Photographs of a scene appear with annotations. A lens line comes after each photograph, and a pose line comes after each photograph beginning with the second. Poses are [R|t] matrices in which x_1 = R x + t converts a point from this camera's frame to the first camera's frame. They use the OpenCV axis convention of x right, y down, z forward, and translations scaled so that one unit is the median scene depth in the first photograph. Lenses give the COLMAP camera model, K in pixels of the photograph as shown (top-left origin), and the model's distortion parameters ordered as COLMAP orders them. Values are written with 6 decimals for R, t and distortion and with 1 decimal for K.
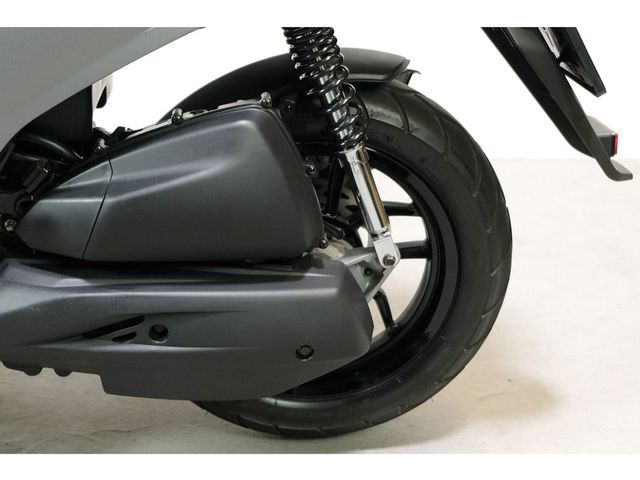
lens RADIAL K [[1040.8, 0, 320.0], [0, 1040.8, 240.0], [0, 0, 1]] dist [0.135812, 0.085022]
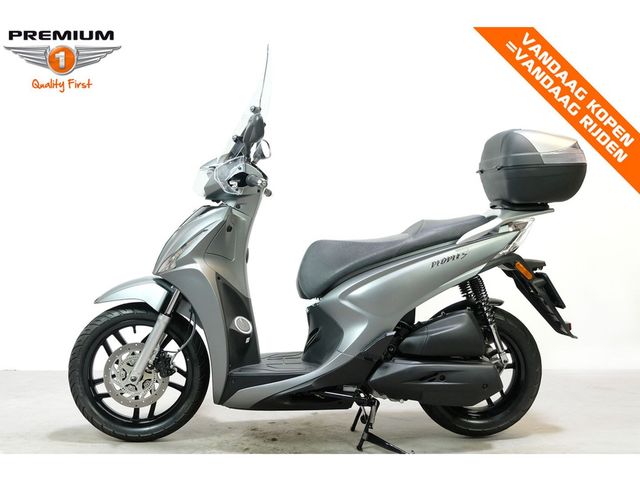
lens RADIAL K [[1040.8, 0, 320.0], [0, 1040.8, 240.0], [0, 0, 1]] dist [0.135812, 0.085022]
pose [[0.997084, -0.022804, 0.072827, -0.737976], [0.048178, 0.928191, -0.368973, 0.846796], [-0.059183, 0.371406, 0.926583, -2.096193]]
